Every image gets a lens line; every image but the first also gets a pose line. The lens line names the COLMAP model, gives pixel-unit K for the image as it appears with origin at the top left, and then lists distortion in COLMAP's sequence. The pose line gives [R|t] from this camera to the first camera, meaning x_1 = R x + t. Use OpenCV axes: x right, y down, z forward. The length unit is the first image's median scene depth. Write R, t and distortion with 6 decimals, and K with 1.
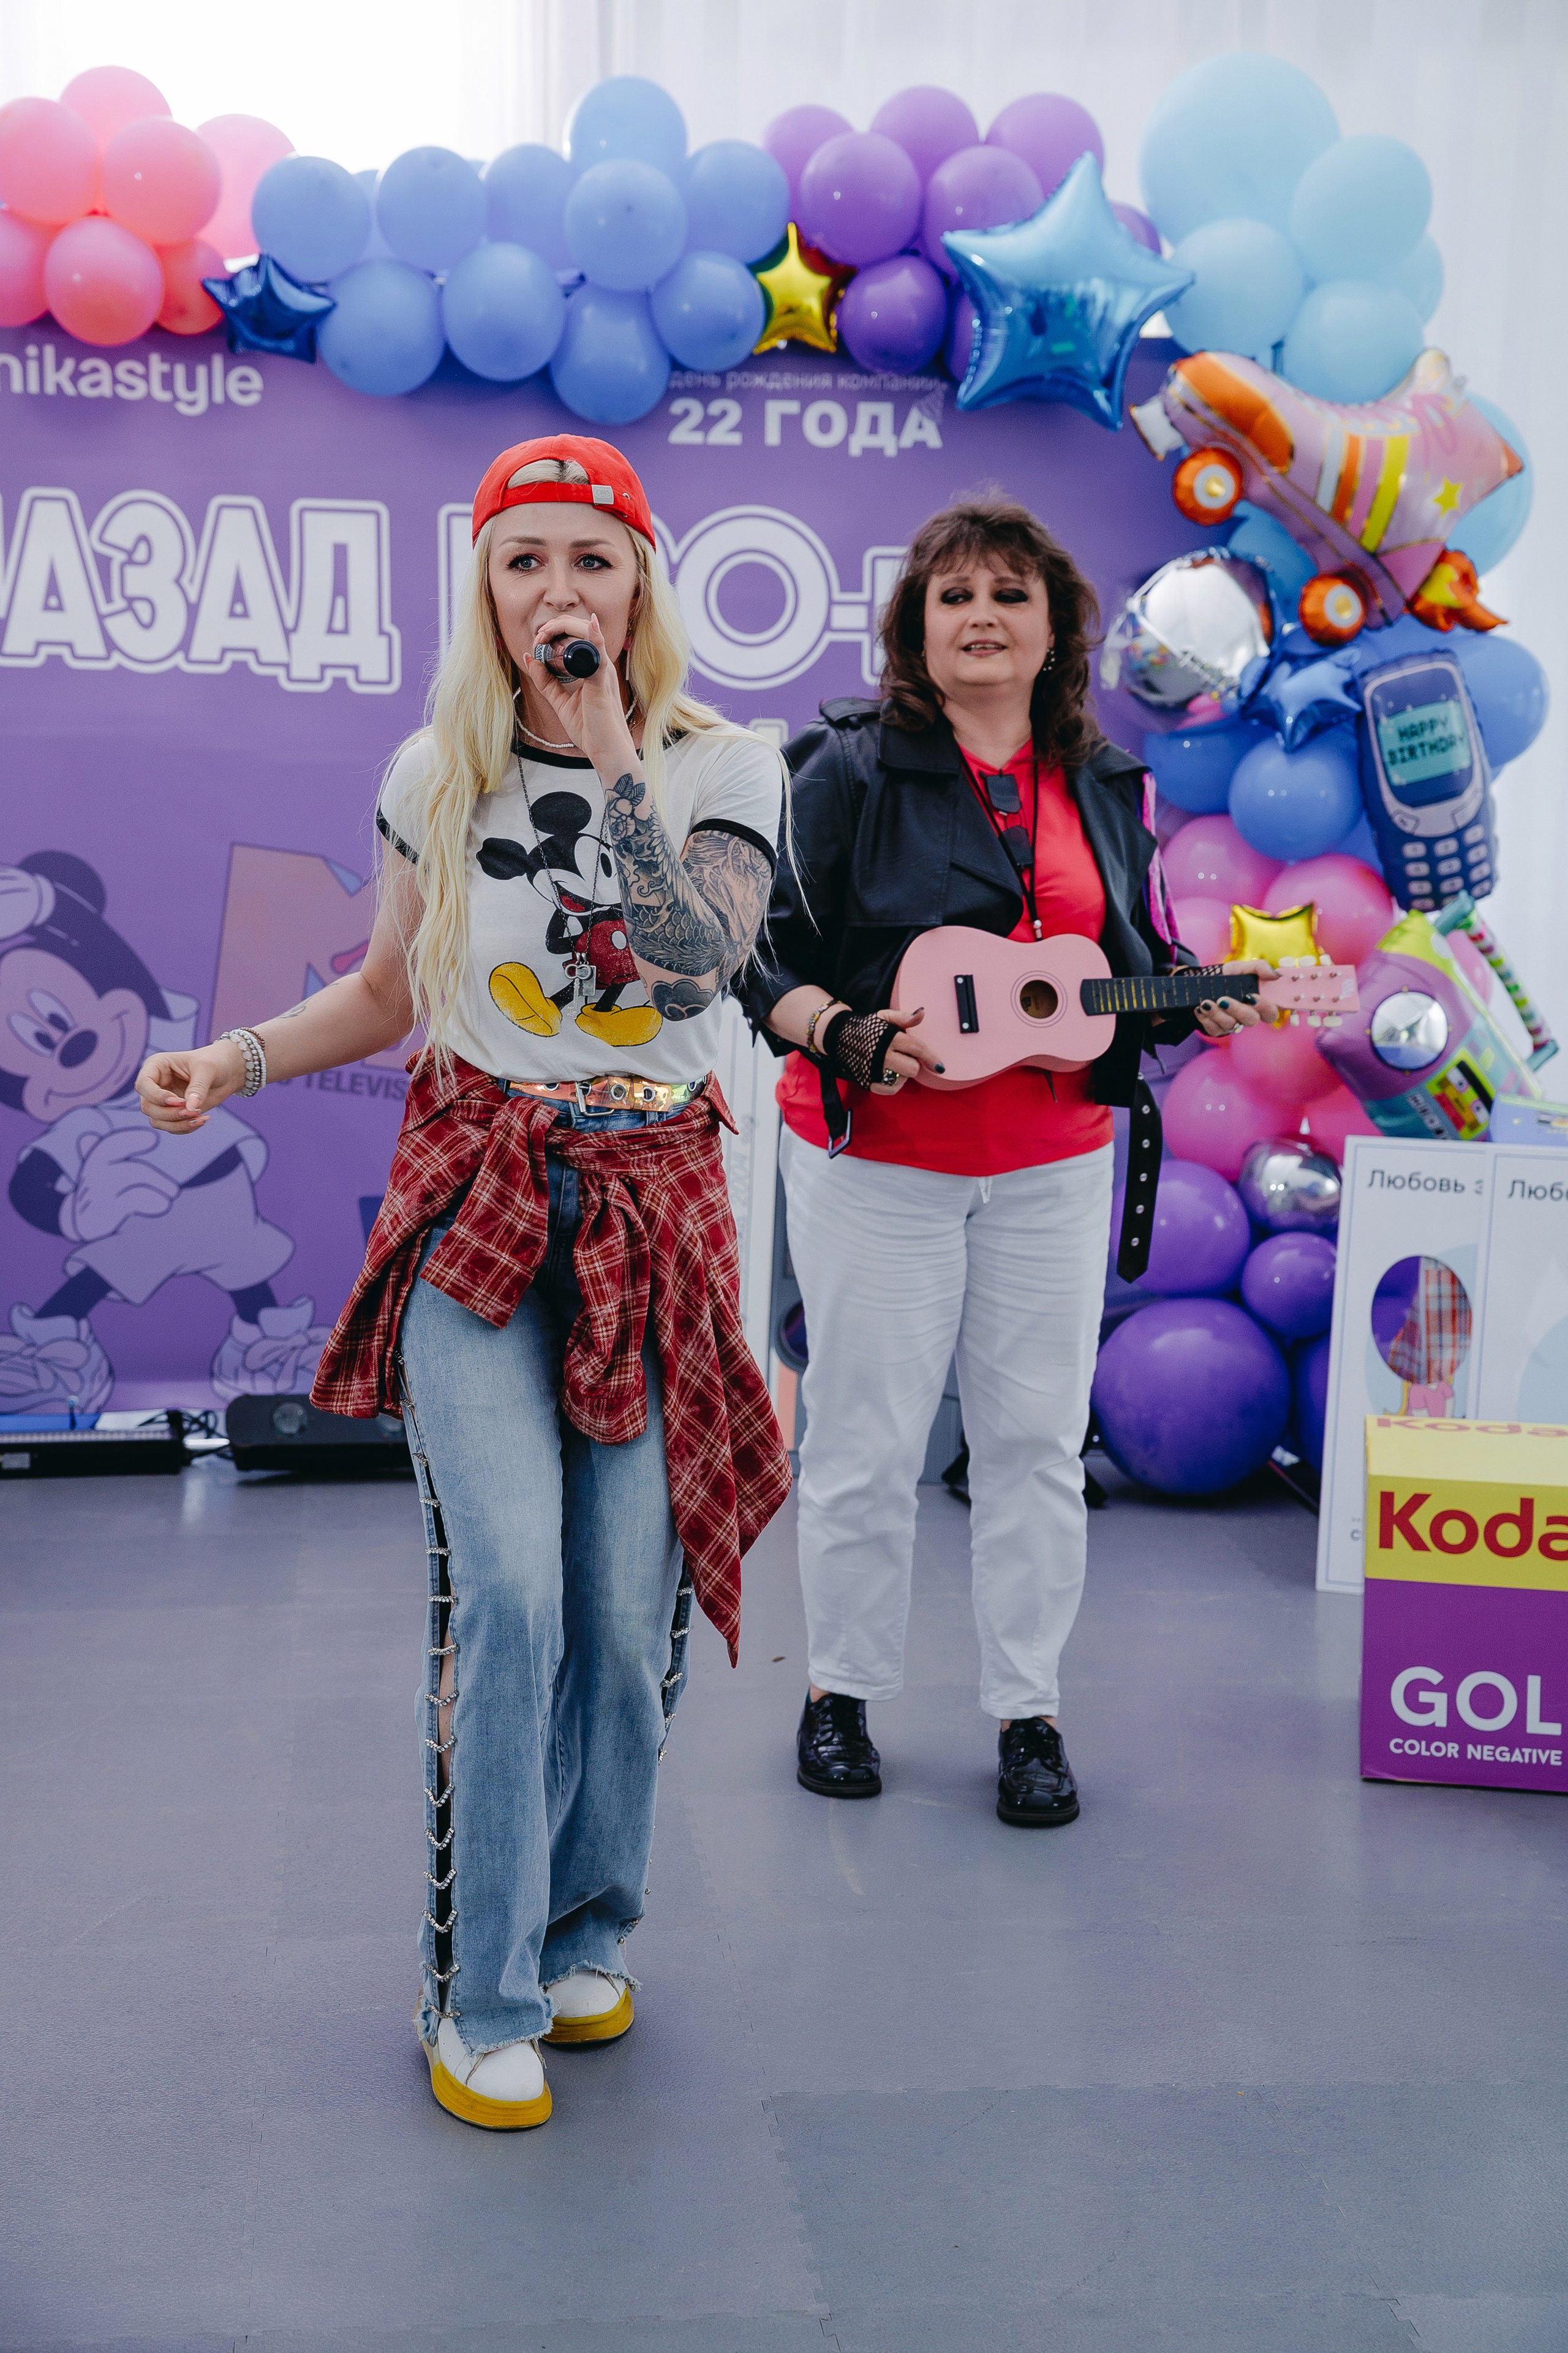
lens RADIAL K [[3904.1, 0, 770.6], [0, 3904.1, 1178.7], [0, 0, 1]] dist [0.625093, -1.857721]
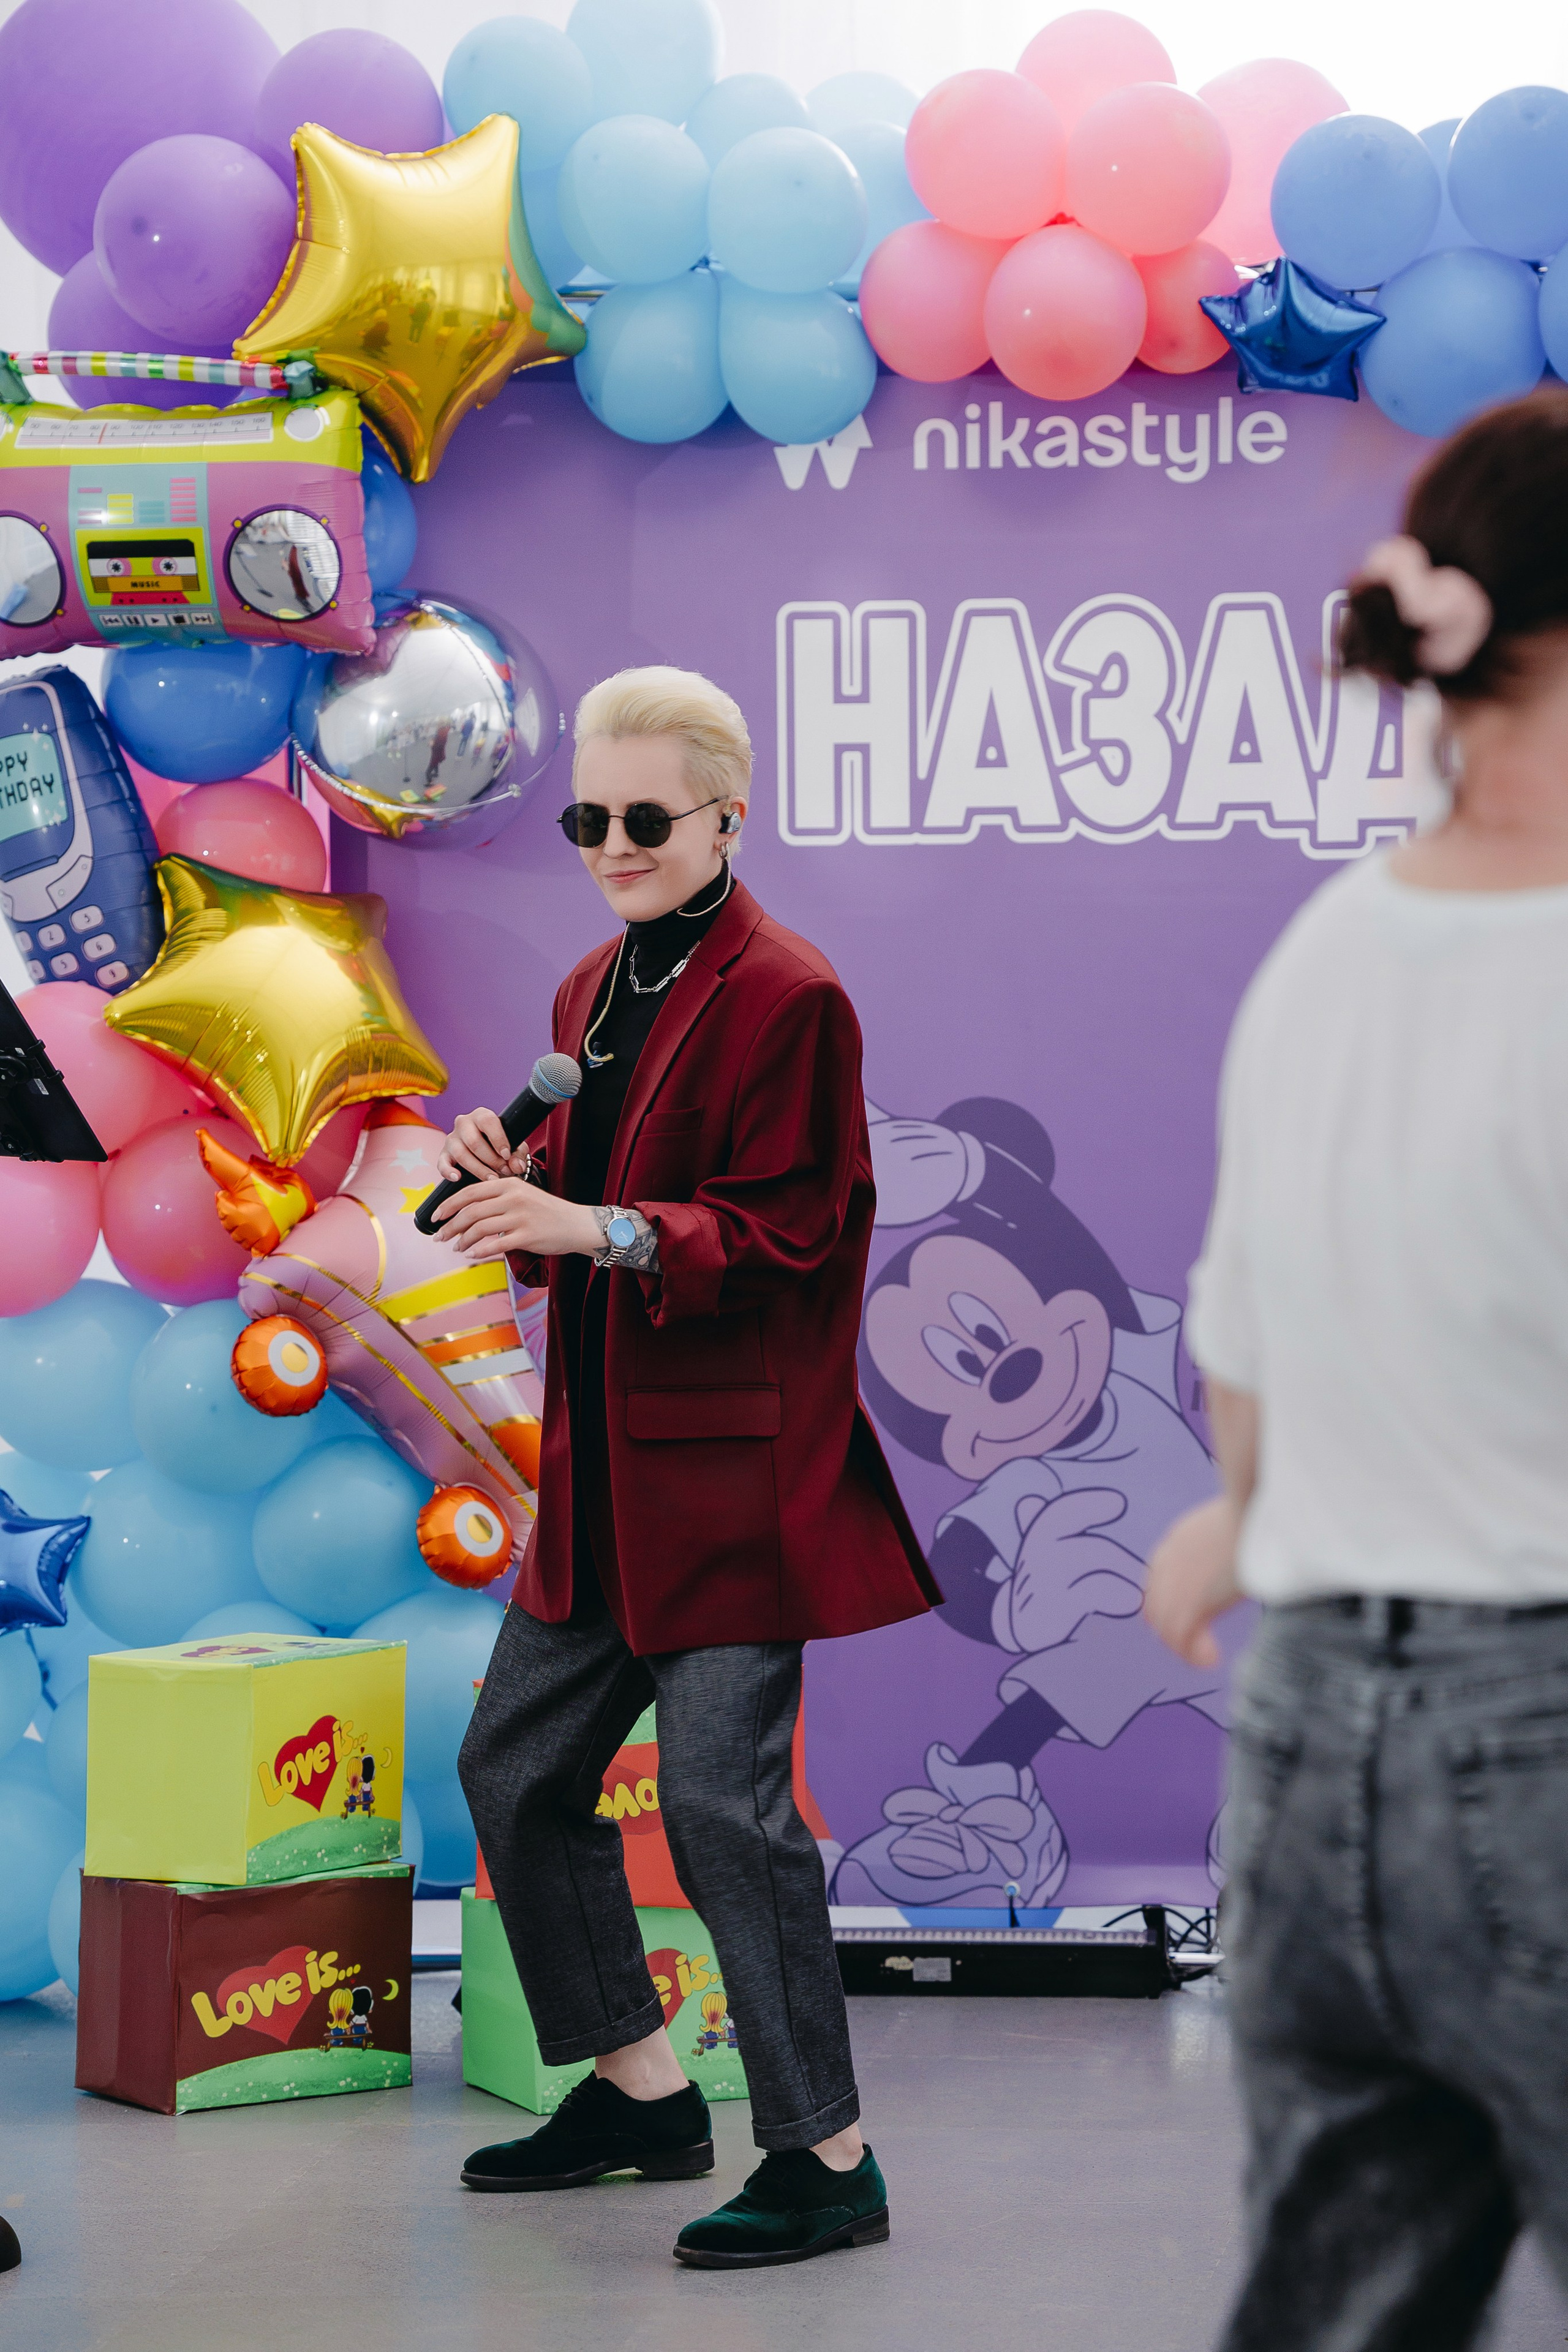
lens RADIAL K [[9662.8, 0, 773.9], [0, 9662.8, 1174.9], [0, 0, 1]] dist [3.203161, -49.373293]
pose [[0.971643, -0.014888, -0.235985, 0.192687], [-0.006052, 0.996123, -0.087764, 0.084126], [0.236377, 0.086704, 0.967785, -0.685770]]
